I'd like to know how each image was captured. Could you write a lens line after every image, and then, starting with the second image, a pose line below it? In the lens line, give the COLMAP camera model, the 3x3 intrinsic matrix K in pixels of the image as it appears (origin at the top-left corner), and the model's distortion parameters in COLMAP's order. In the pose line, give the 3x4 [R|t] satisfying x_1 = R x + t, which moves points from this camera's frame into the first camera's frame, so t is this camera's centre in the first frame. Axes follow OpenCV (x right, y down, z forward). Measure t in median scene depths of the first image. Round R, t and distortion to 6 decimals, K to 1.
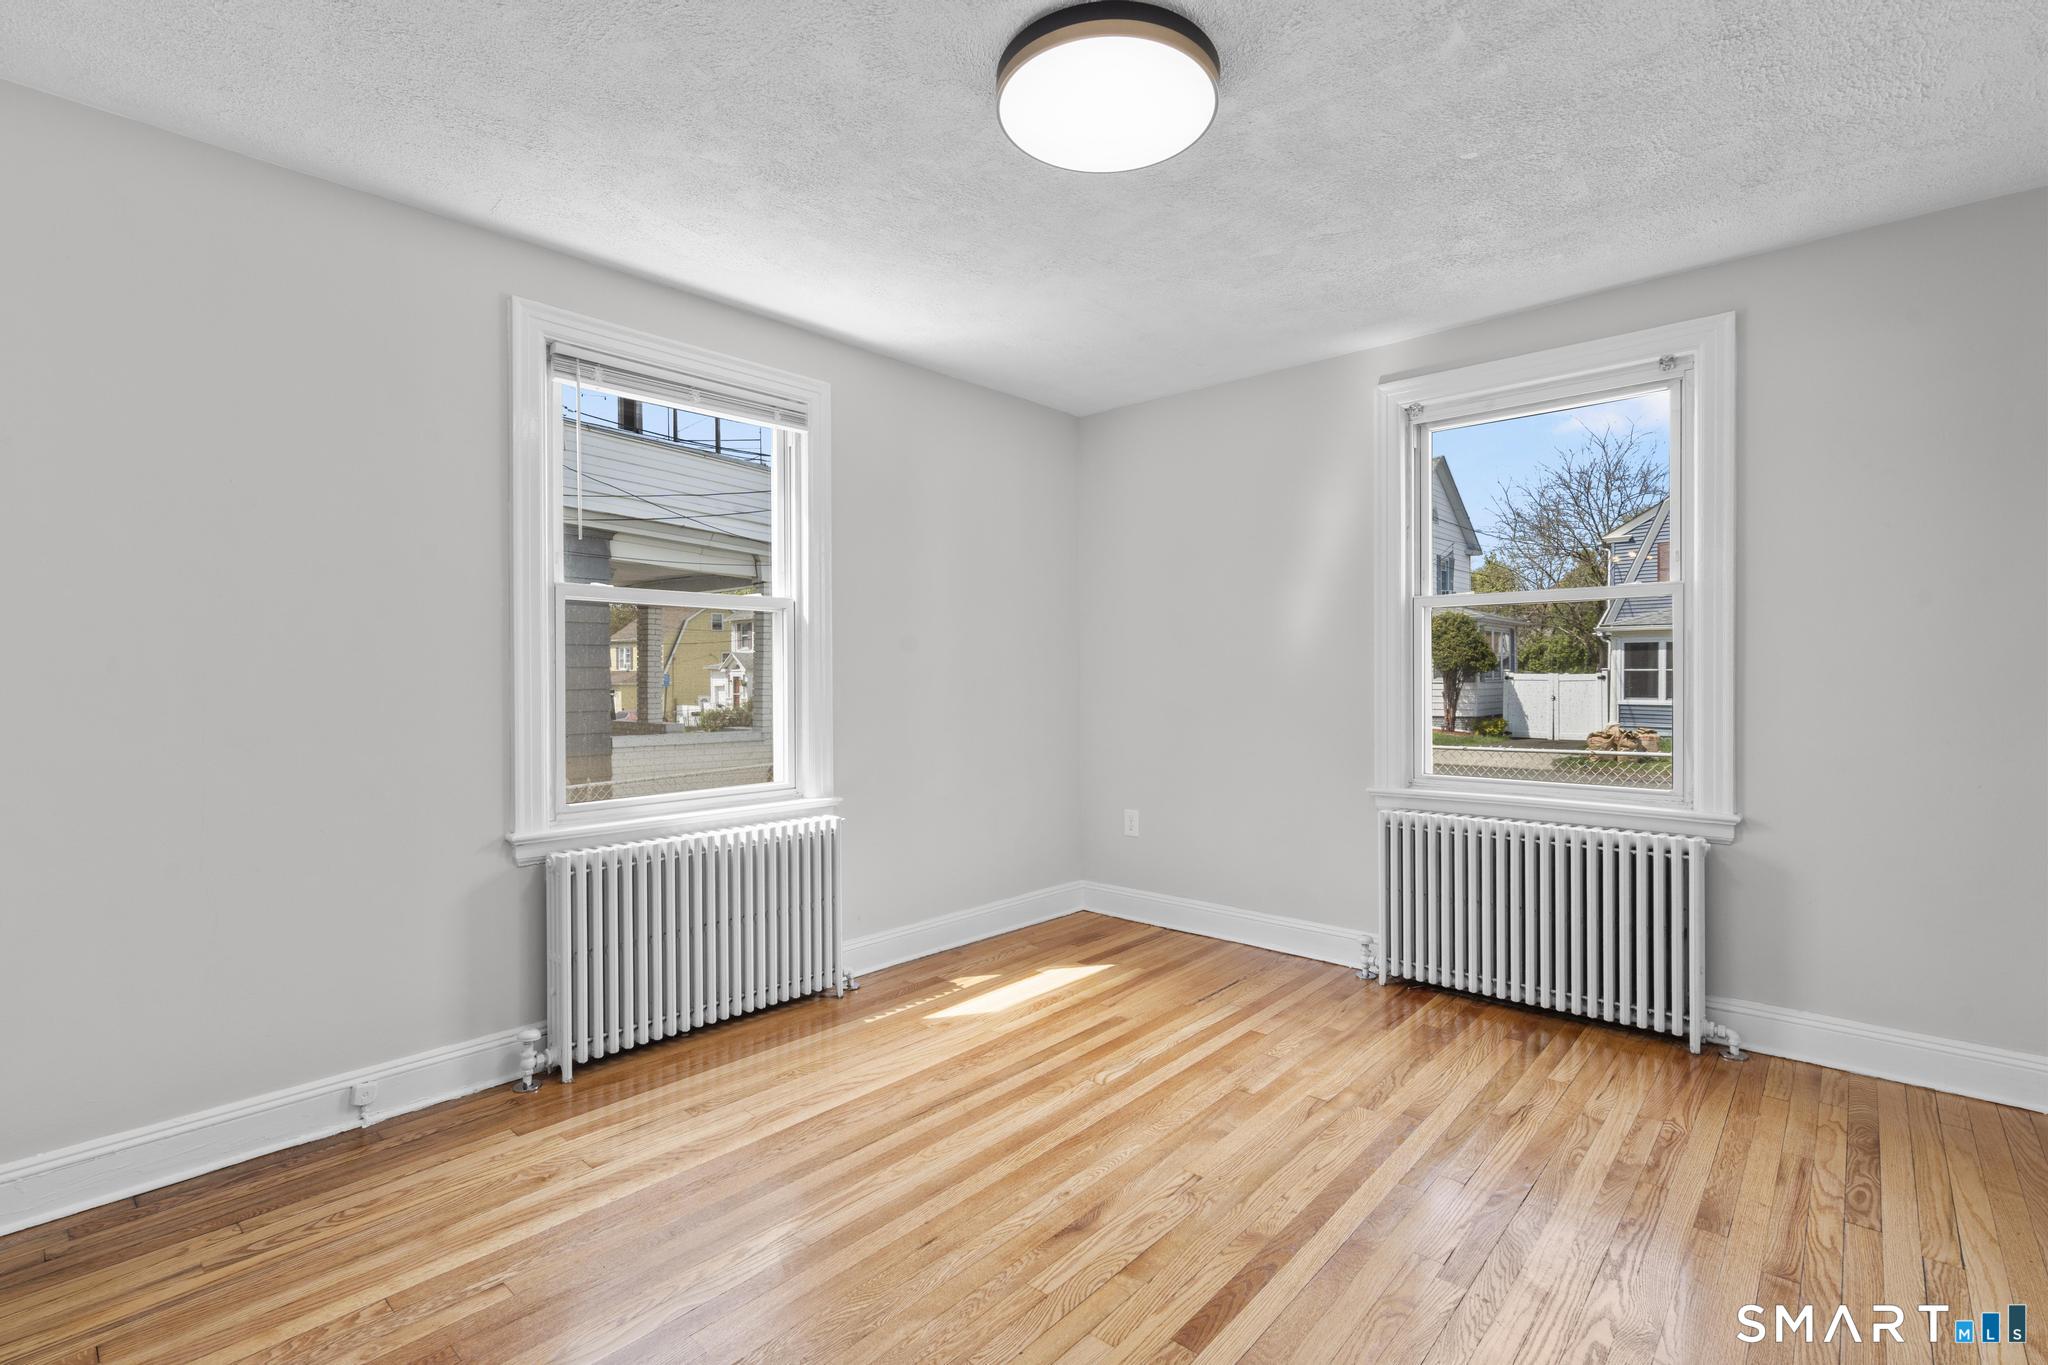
lens RADIAL K [[938.2, 0, 1024.0], [0, 938.2, 682.5], [0, 0, 1]] dist [-0.009164, 0.005969]
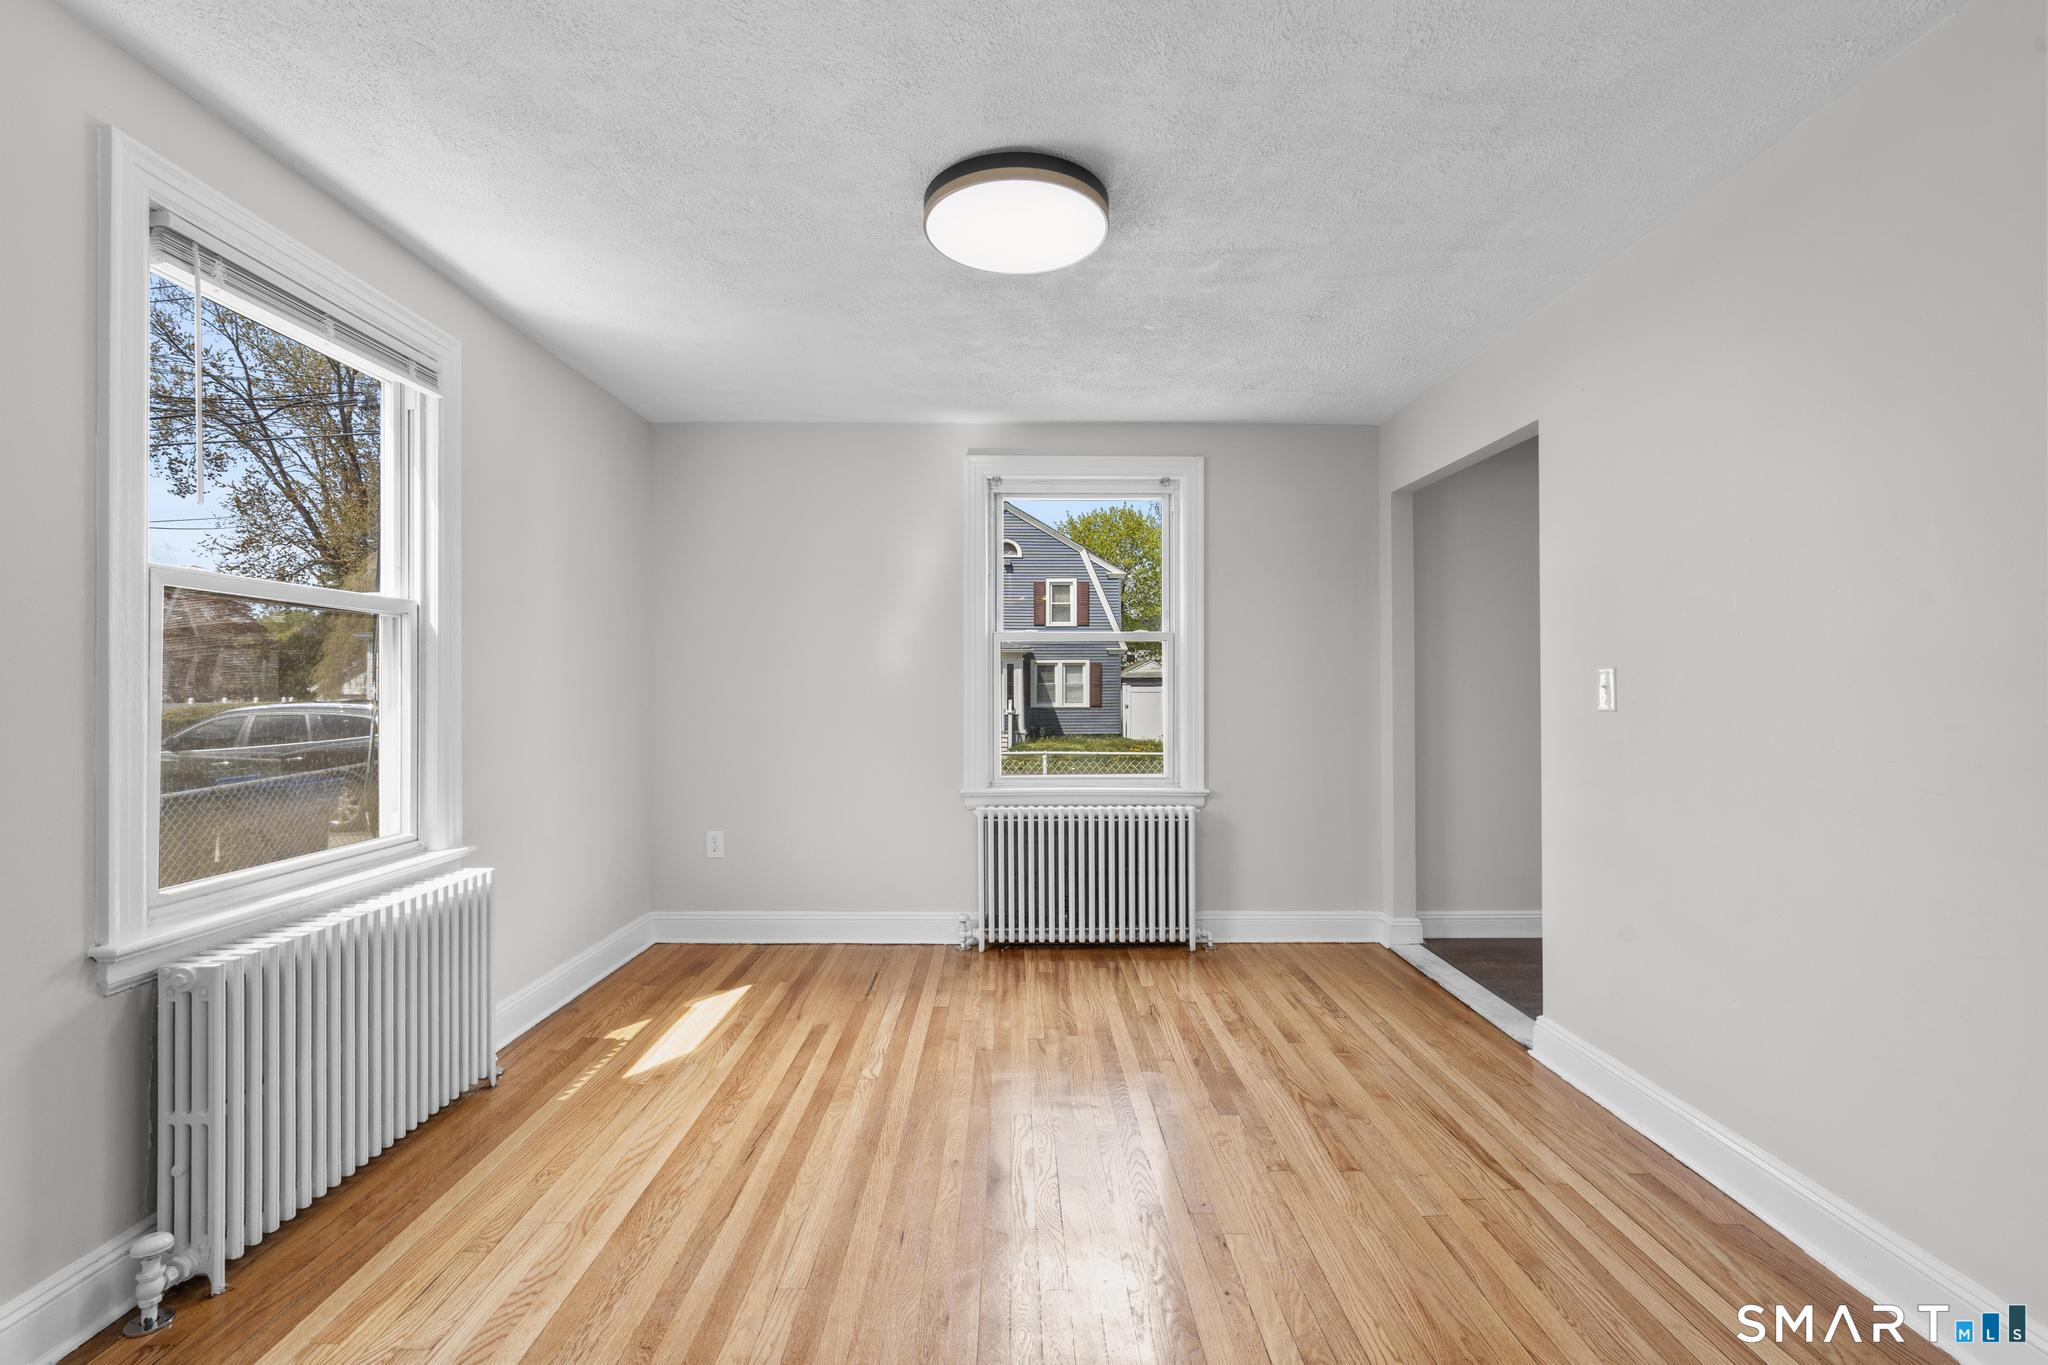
lens RADIAL K [[938.2, 0, 1024.0], [0, 938.2, 682.5], [0, 0, 1]] dist [-0.009164, 0.005969]
pose [[0.734347, 0.008262, 0.678723, -0.481360], [0.001545, 0.999903, -0.013844, -0.009997], [-0.678772, 0.011215, 0.734263, 0.081822]]
